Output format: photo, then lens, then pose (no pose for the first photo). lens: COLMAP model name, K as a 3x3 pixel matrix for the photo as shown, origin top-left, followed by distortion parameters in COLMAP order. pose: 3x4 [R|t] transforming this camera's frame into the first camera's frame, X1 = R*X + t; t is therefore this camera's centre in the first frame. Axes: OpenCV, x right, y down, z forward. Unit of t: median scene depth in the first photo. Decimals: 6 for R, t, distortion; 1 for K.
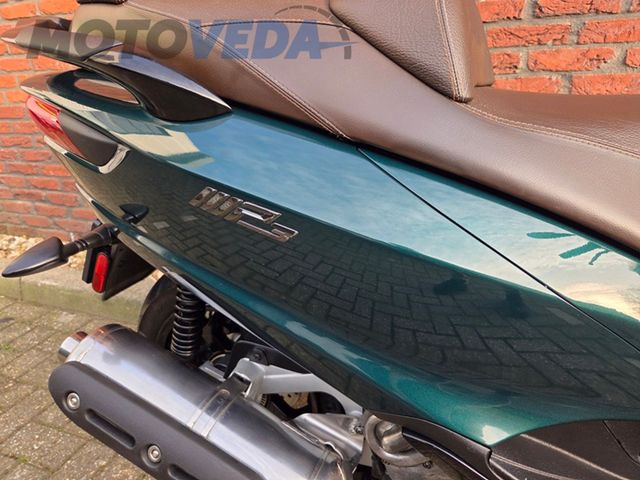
lens RADIAL K [[432.4, 0, 319.1], [0, 432.4, 241.1], [0, 0, 1]] dist [0.080343, -0.061909]
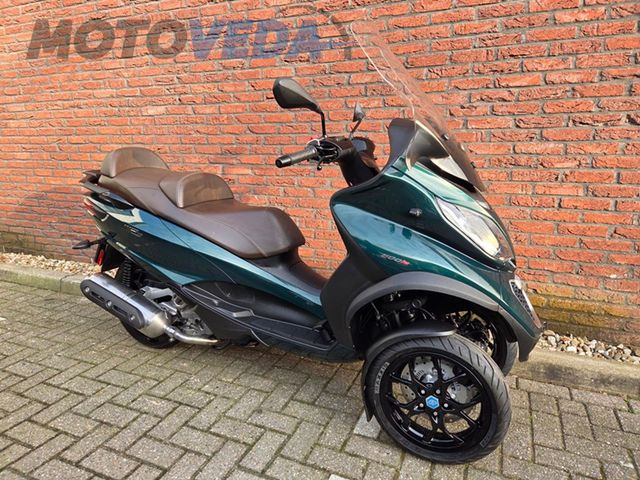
lens RADIAL K [[432.4, 0, 319.1], [0, 432.4, 241.1], [0, 0, 1]] dist [0.080343, -0.061909]
pose [[0.998630, 0.036030, -0.037938, 0.685247], [-0.041083, 0.988990, -0.142168, 0.216174], [0.032398, 0.143532, 0.989115, -1.198709]]
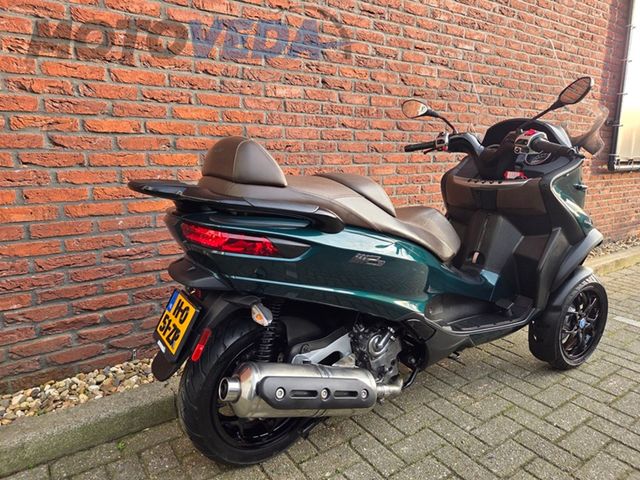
lens RADIAL K [[431.4, 0, 320.1], [0, 431.4, 238.1], [0, 0, 1]] dist [0.080005, -0.062329]
pose [[0.557288, -0.128136, 0.820372, -1.867460], [0.273432, 0.961232, -0.035608, -0.180204], [-0.784006, 0.244160, 0.570720, 0.215374]]
